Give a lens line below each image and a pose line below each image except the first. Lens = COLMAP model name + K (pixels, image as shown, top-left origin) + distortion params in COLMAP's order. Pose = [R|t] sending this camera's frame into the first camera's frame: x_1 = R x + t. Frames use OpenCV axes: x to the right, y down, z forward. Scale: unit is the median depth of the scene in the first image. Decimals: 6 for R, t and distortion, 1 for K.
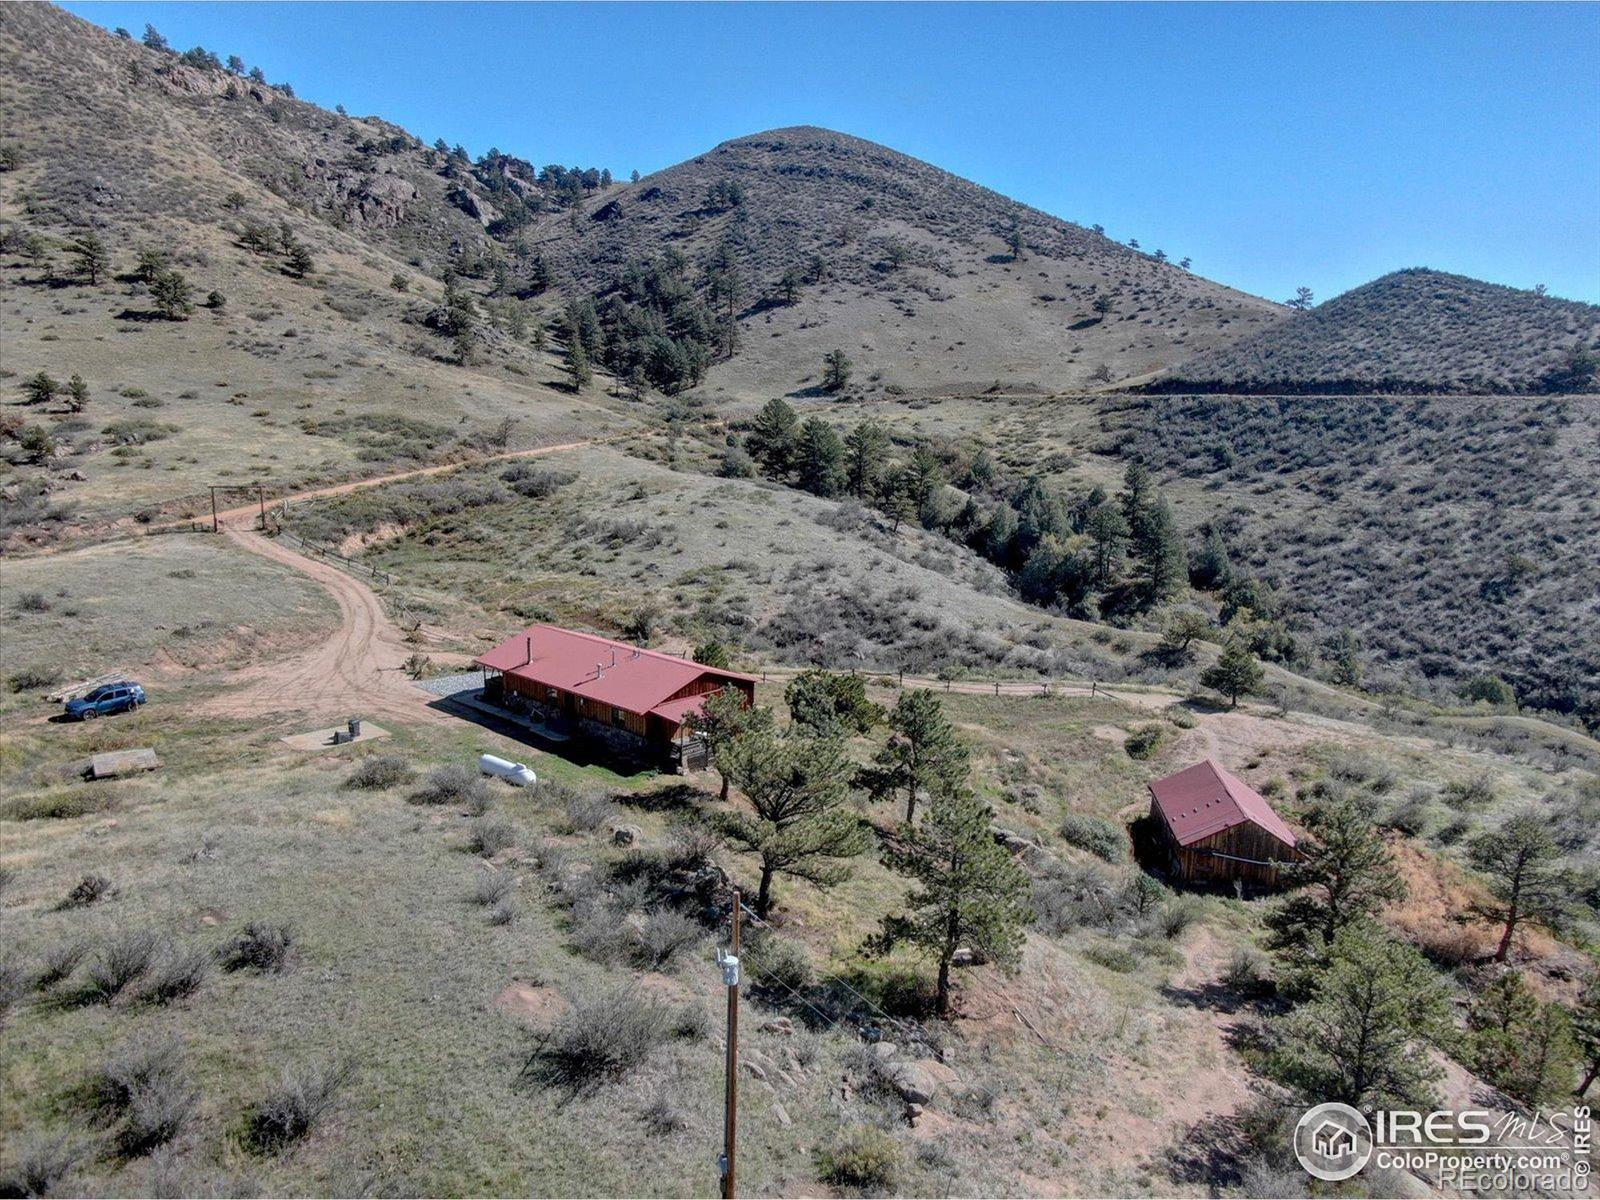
lens RADIAL K [[1160.6, 0, 799.0], [0, 1160.6, 600.3], [0, 0, 1]] dist [-0.010399, 0.004274]
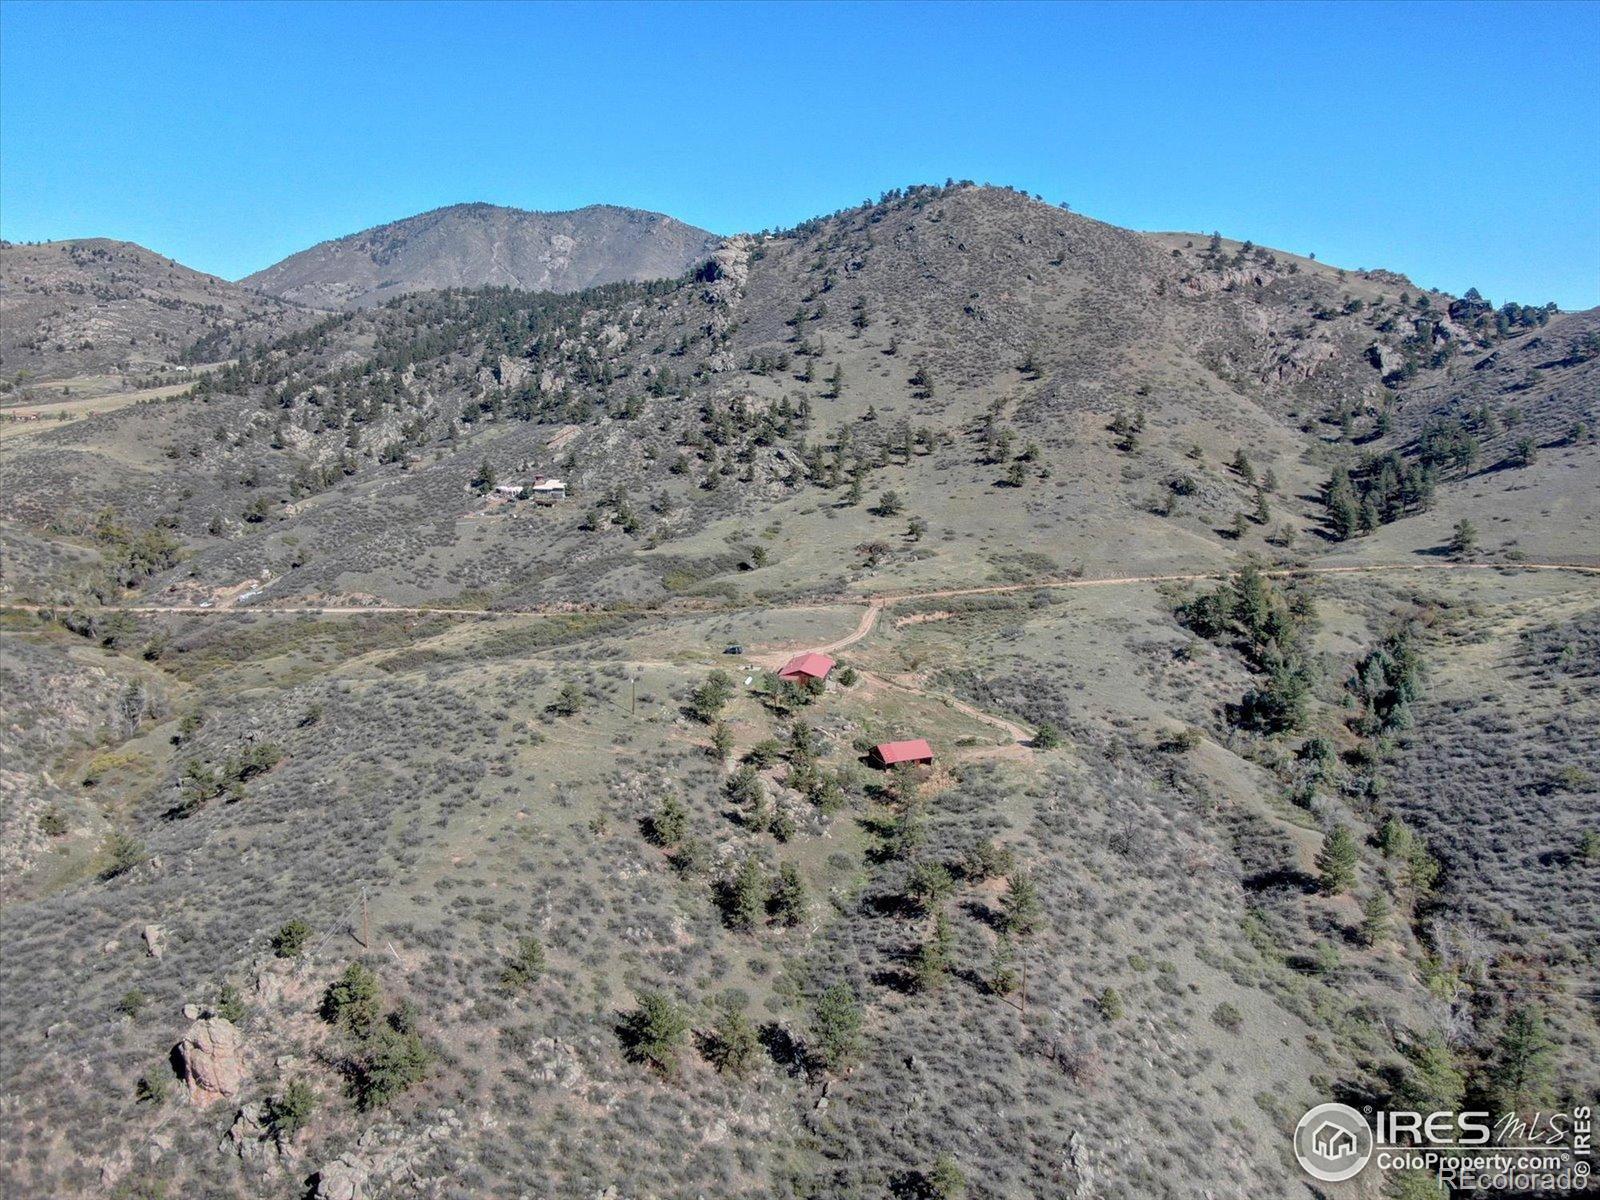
lens RADIAL K [[1160.6, 0, 799.0], [0, 1160.6, 600.3], [0, 0, 1]] dist [-0.010399, 0.004274]
pose [[0.517308, 0.142599, -0.843835, 0.725580], [-0.164111, 0.984250, 0.065721, -0.096942], [0.839917, 0.104484, 0.532562, -0.241423]]
